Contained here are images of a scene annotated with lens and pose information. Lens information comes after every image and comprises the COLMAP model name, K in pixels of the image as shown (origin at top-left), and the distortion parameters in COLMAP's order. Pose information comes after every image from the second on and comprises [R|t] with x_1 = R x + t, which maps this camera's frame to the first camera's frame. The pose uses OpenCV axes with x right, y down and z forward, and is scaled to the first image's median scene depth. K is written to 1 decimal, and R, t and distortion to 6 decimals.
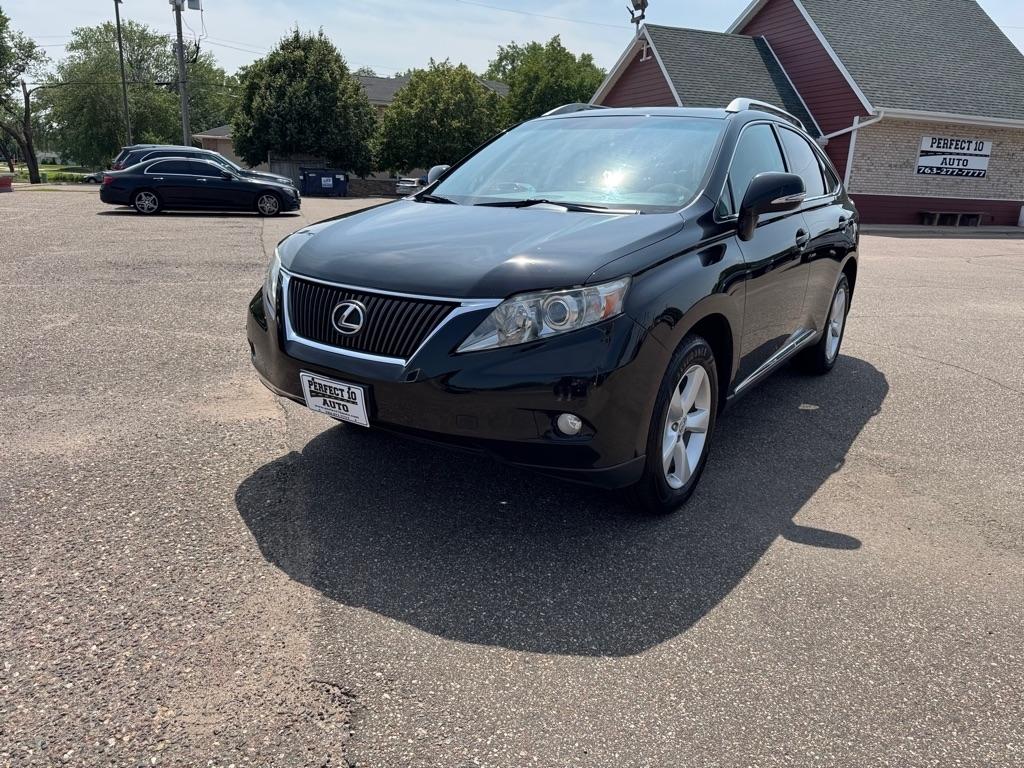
lens RADIAL K [[727.2, 0, 513.9], [0, 727.2, 374.4], [0, 0, 1]] dist [0.009581, -0.011387]
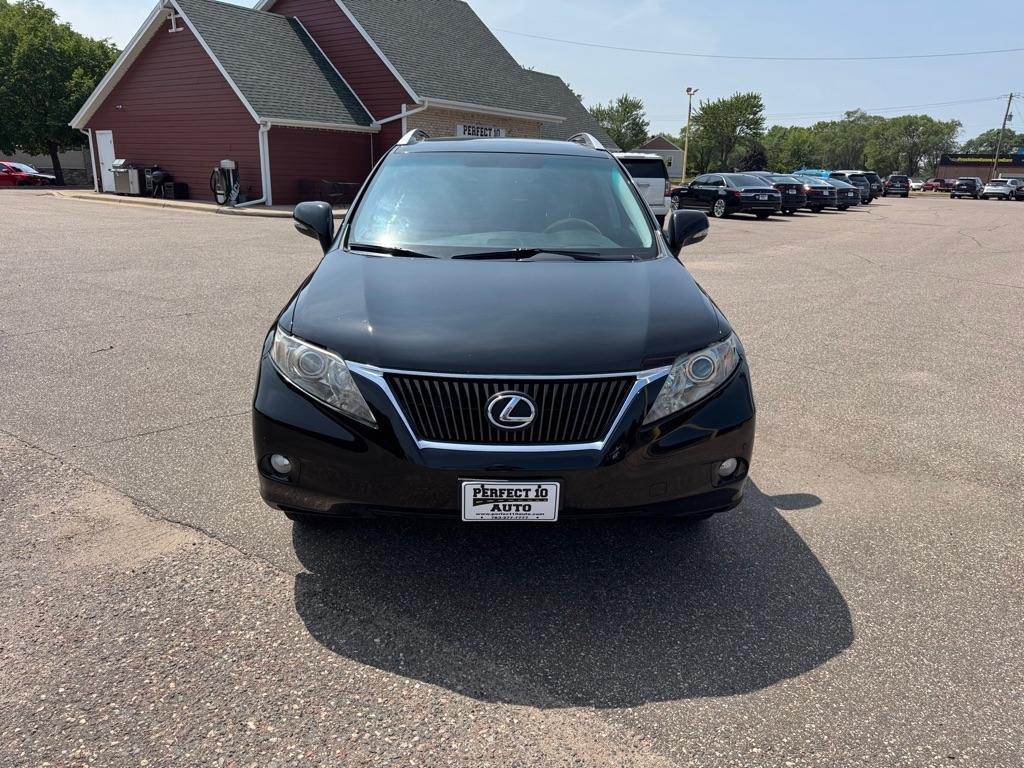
lens RADIAL K [[732.1, 0, 519.5], [0, 732.1, 372.4], [0, 0, 1]] dist [0.024535, -0.025774]
pose [[0.802367, -0.174946, 0.570615, -0.084053], [0.159578, 0.984151, 0.077343, -0.022250], [-0.575102, 0.029000, 0.817567, 0.027883]]
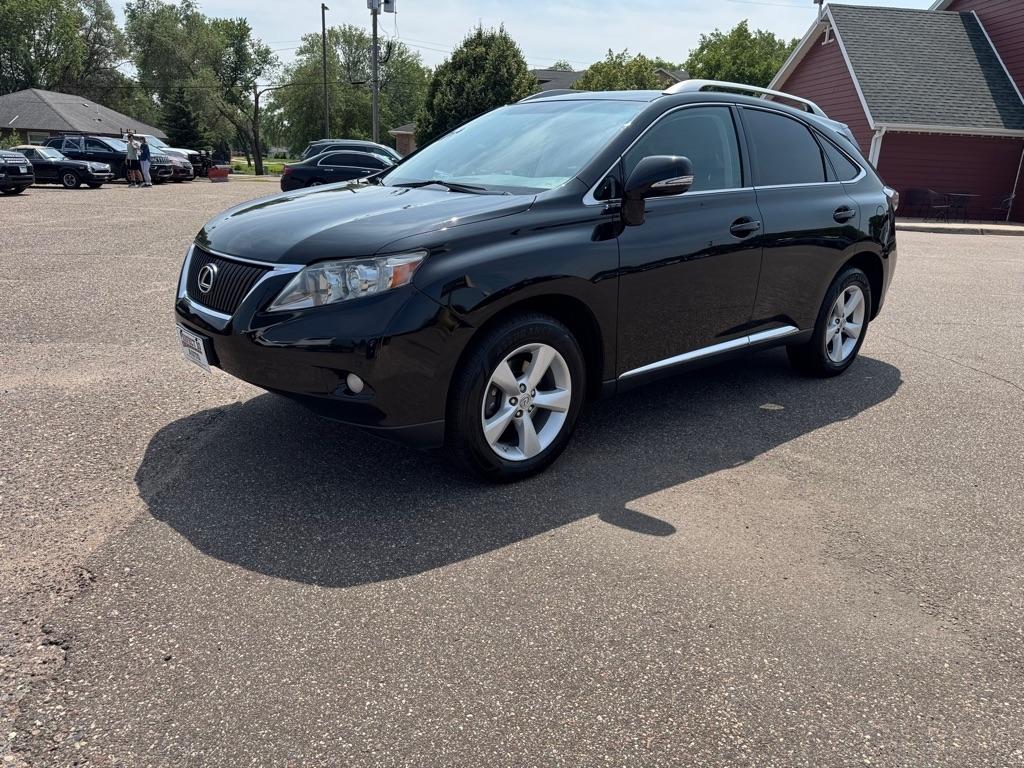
lens RADIAL K [[726.3, 0, 512.0], [0, 726.3, 384.0], [0, 0, 1]] dist [0.010731, -0.015028]
pose [[0.966597, 0.075141, -0.245038, 0.061278], [-0.070189, 0.997115, 0.028891, 0.002337], [0.246502, -0.010727, 0.969083, -0.000413]]
